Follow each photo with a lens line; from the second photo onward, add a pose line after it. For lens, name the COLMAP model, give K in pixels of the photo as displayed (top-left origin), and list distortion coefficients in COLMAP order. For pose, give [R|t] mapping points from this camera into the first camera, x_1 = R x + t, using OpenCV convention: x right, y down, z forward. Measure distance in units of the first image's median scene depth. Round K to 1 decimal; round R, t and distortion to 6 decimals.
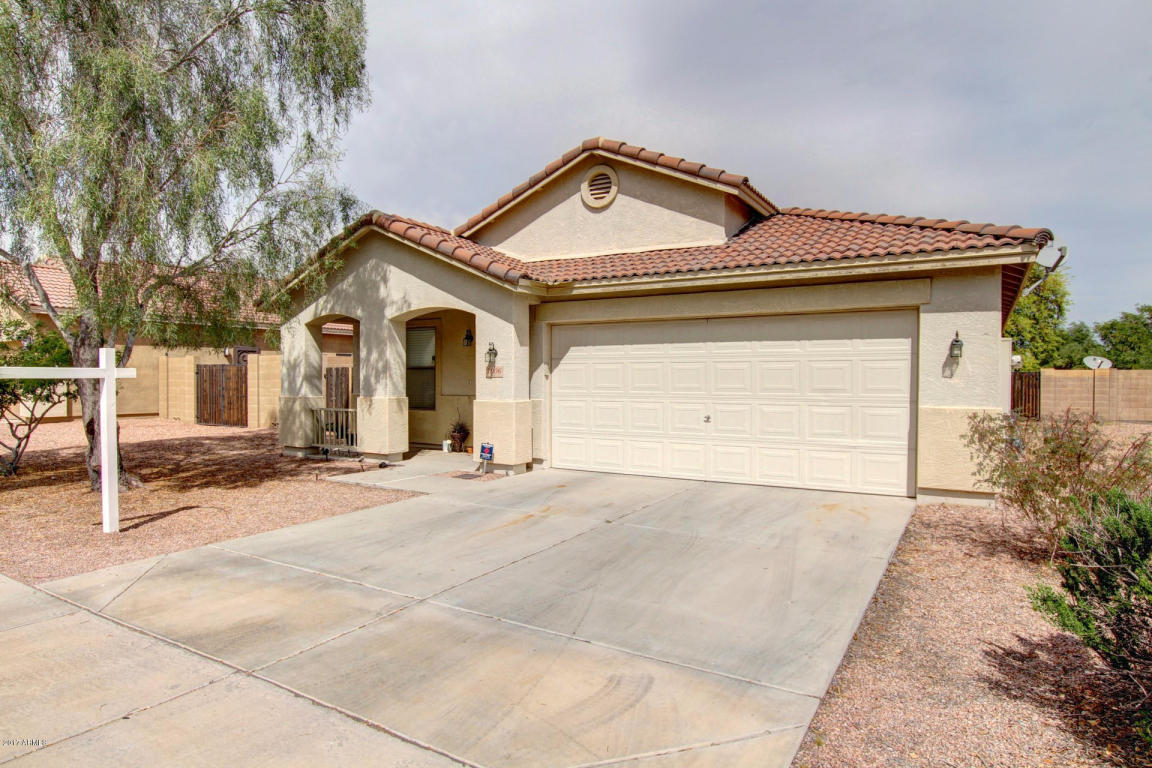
lens RADIAL K [[678.4, 0, 590.7], [0, 678.4, 384.3], [0, 0, 1]] dist [-0.018765, 0.001590]
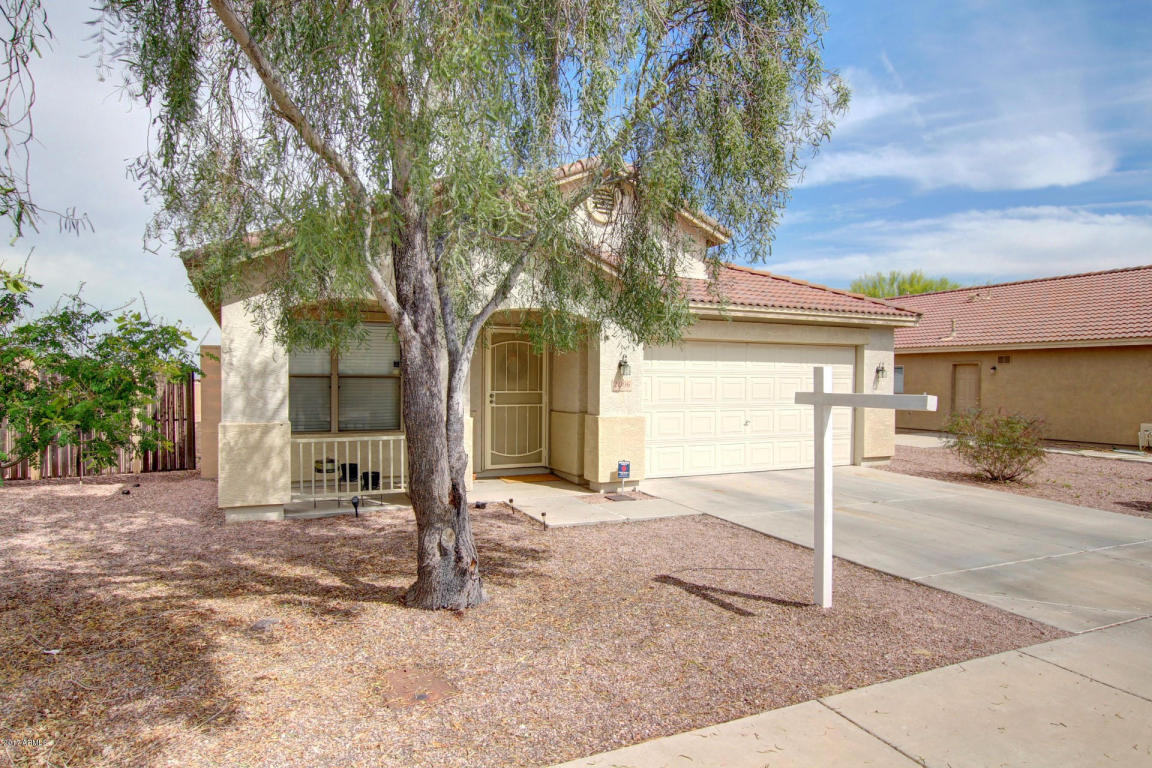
lens RADIAL K [[678.4, 0, 590.7], [0, 678.4, 384.3], [0, 0, 1]] dist [-0.018765, 0.001590]
pose [[0.556723, -0.003859, 0.830689, -0.945328], [0.001536, 0.999992, 0.003616, -0.022965], [-0.830696, -0.000738, 0.556725, 0.498491]]
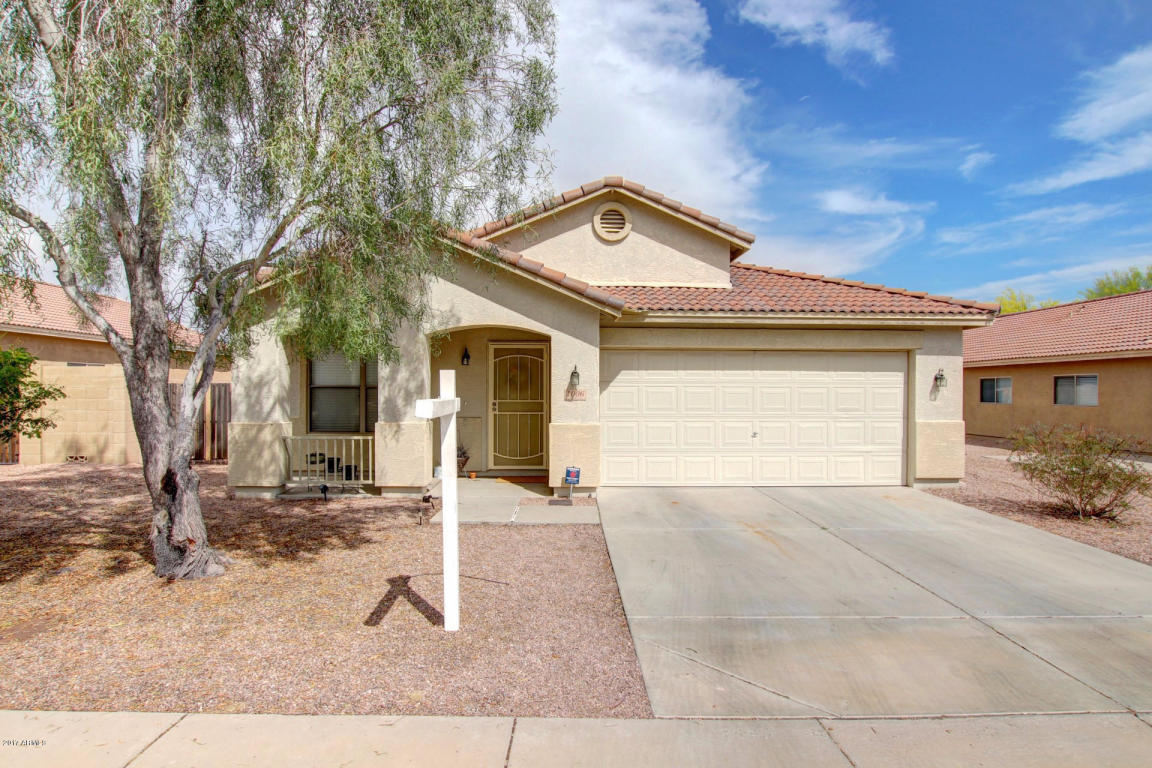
lens RADIAL K [[600.2, 0, 589.4], [0, 600.2, 386.2], [0, 0, 1]] dist [-0.023763, 0.000575]
pose [[0.844239, 0.007010, 0.535921, -0.588119], [0.001233, 0.999886, -0.015022, -0.016995], [-0.535965, 0.013343, 0.844135, 0.242645]]
